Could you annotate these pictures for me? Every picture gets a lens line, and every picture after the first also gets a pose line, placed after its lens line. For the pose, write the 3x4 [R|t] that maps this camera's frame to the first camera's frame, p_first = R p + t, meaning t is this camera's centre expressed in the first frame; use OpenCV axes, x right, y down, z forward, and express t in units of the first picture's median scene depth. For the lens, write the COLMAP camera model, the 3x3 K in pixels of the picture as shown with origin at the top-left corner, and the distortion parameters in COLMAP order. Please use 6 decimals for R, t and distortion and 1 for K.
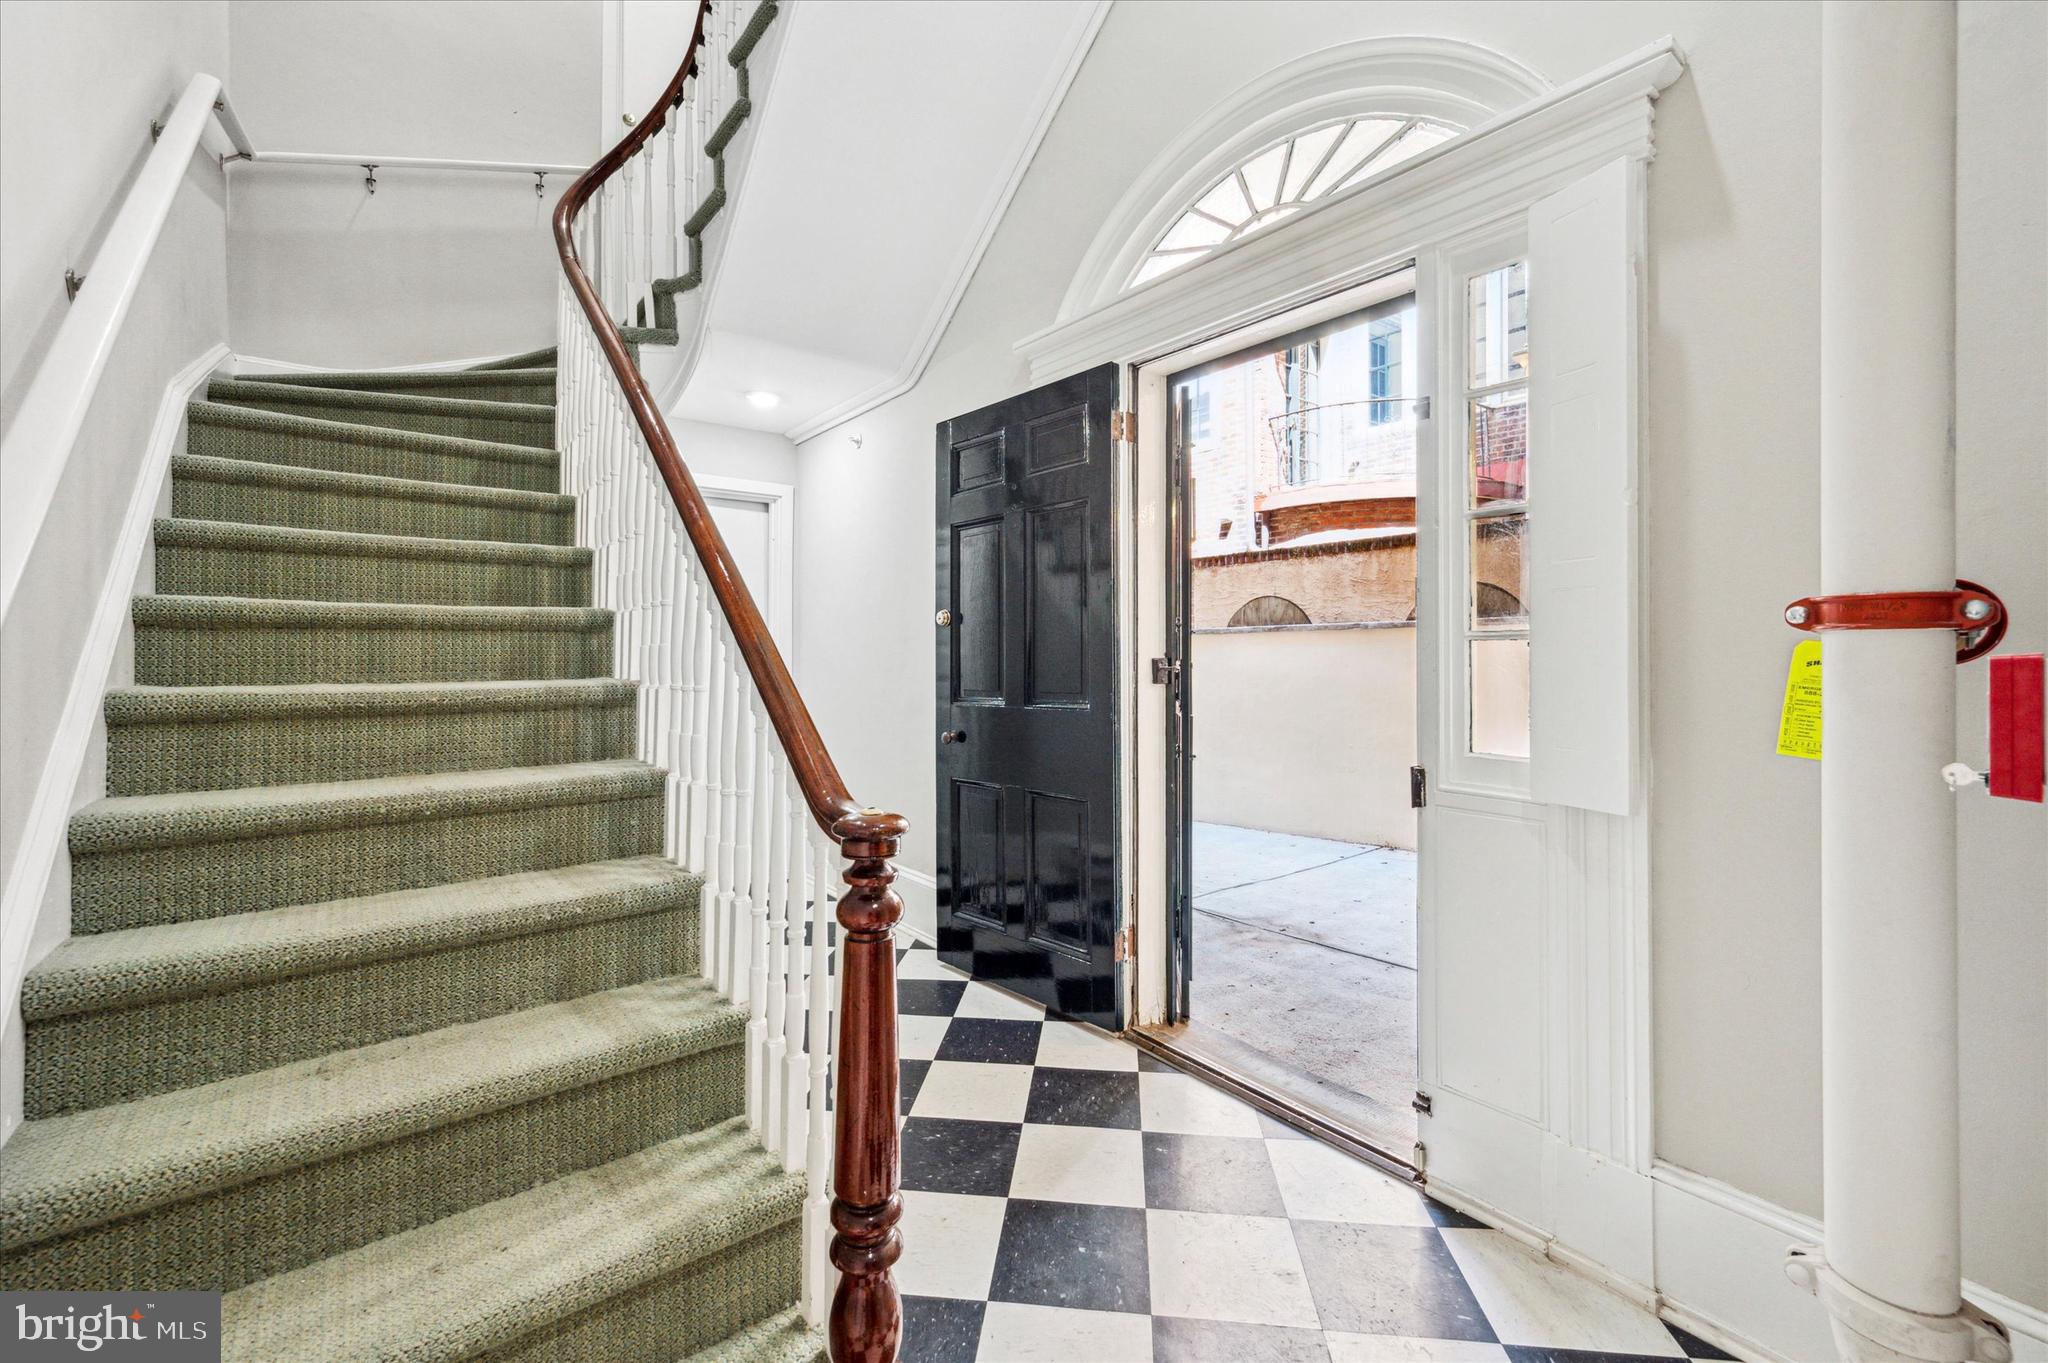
lens RADIAL K [[842.4, 0, 1023.6], [0, 842.4, 665.3], [0, 0, 1]] dist [0.001566, 0.000222]
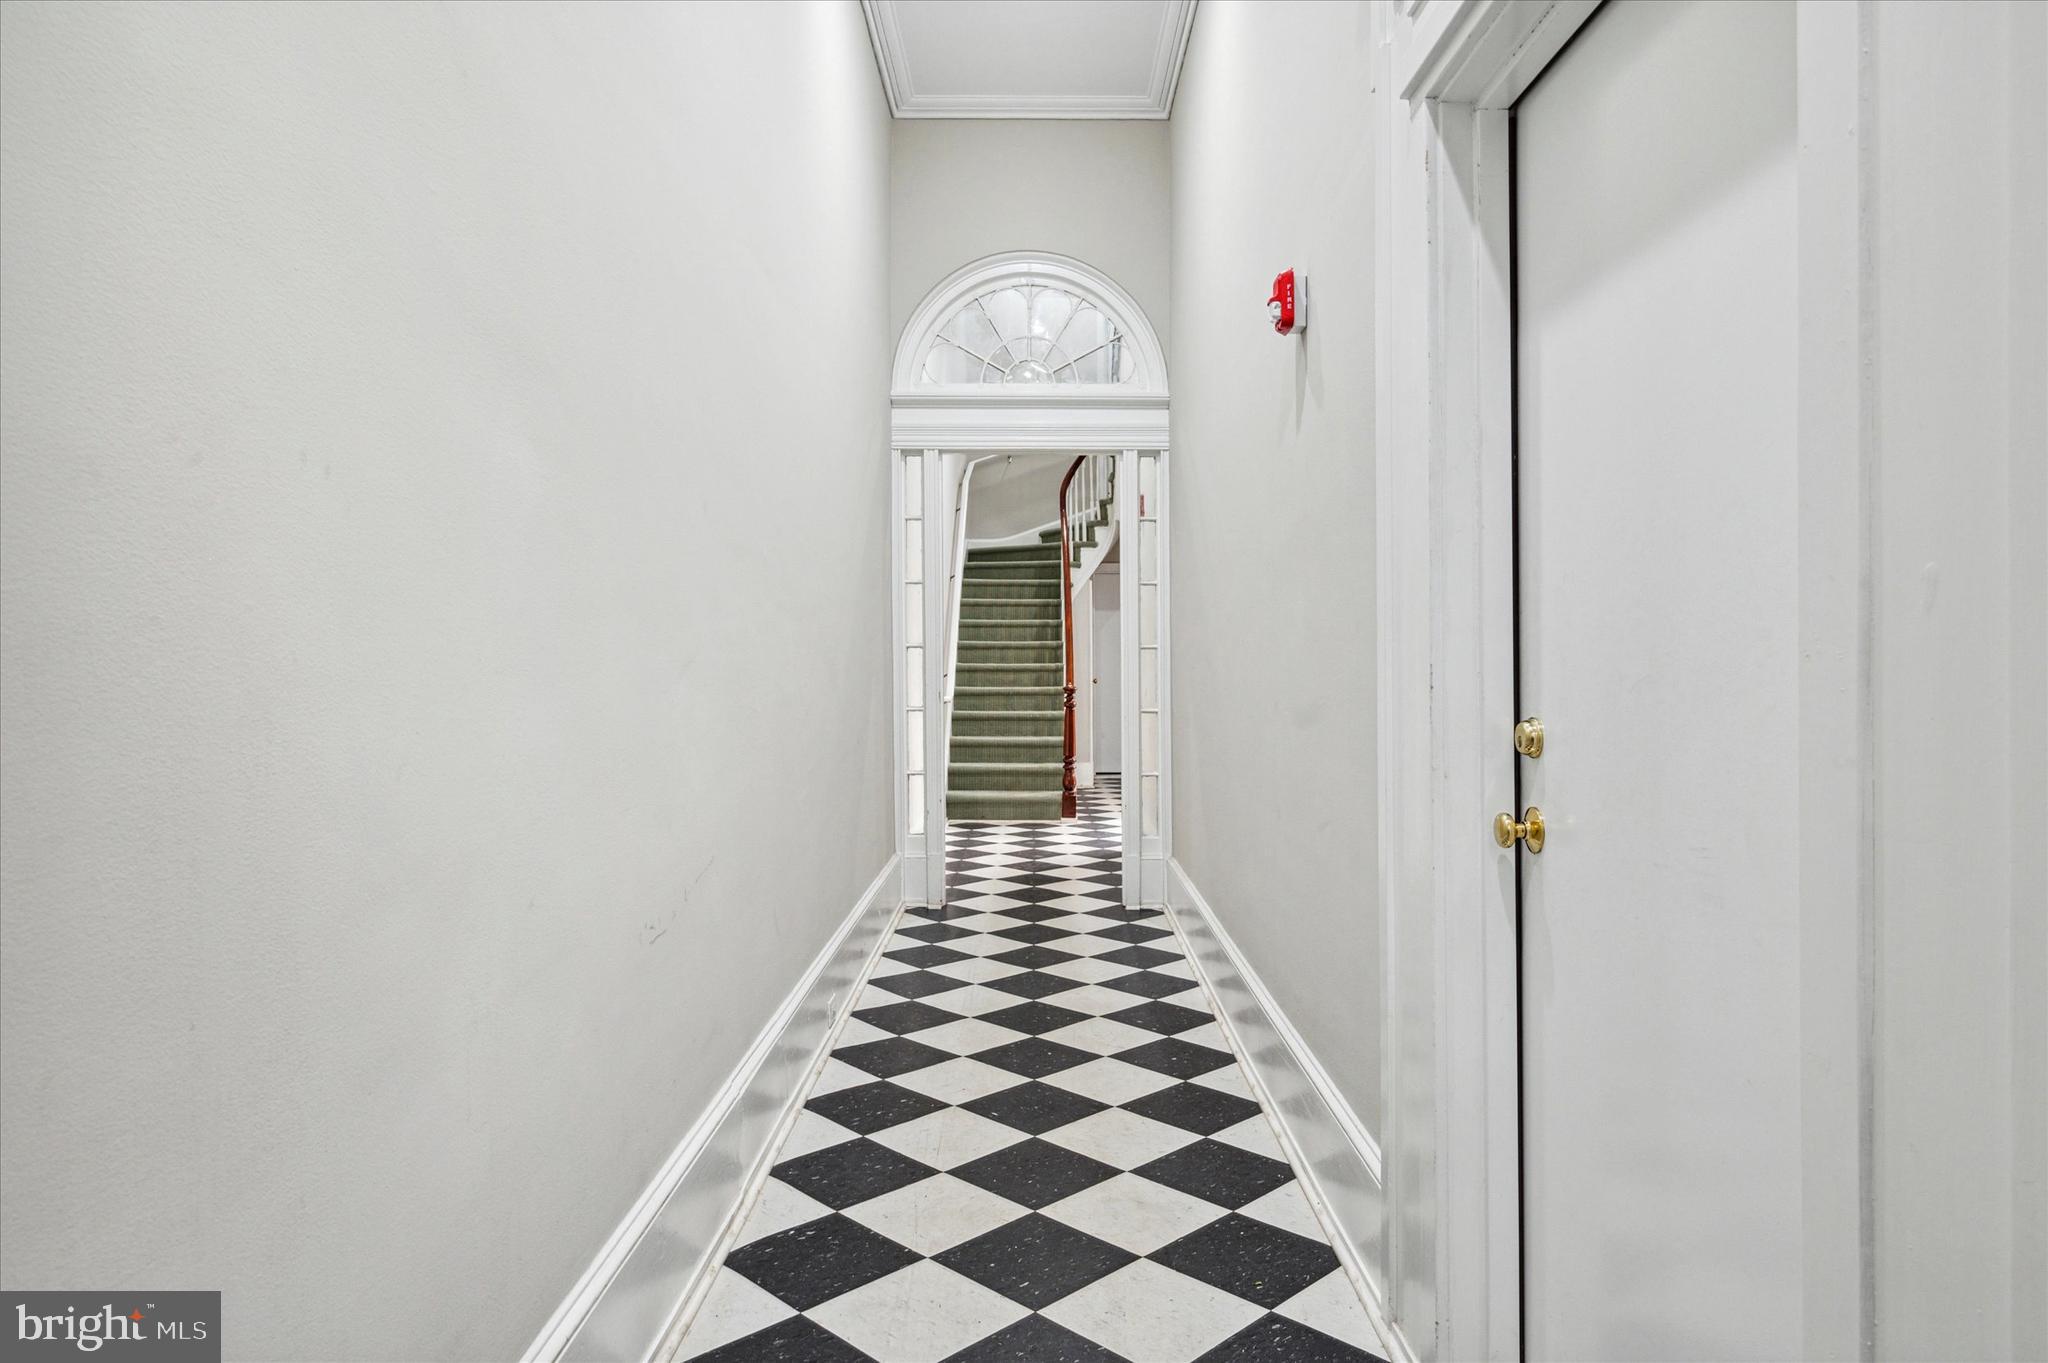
lens RADIAL K [[842.4, 0, 1023.6], [0, 842.4, 665.3], [0, 0, 1]] dist [0.001566, 0.000222]
pose [[0.783629, -0.001761, -0.621227, 1.523451], [-0.000570, 0.999994, -0.003553, 0.039682], [0.621229, 0.003139, 0.783623, -1.754298]]
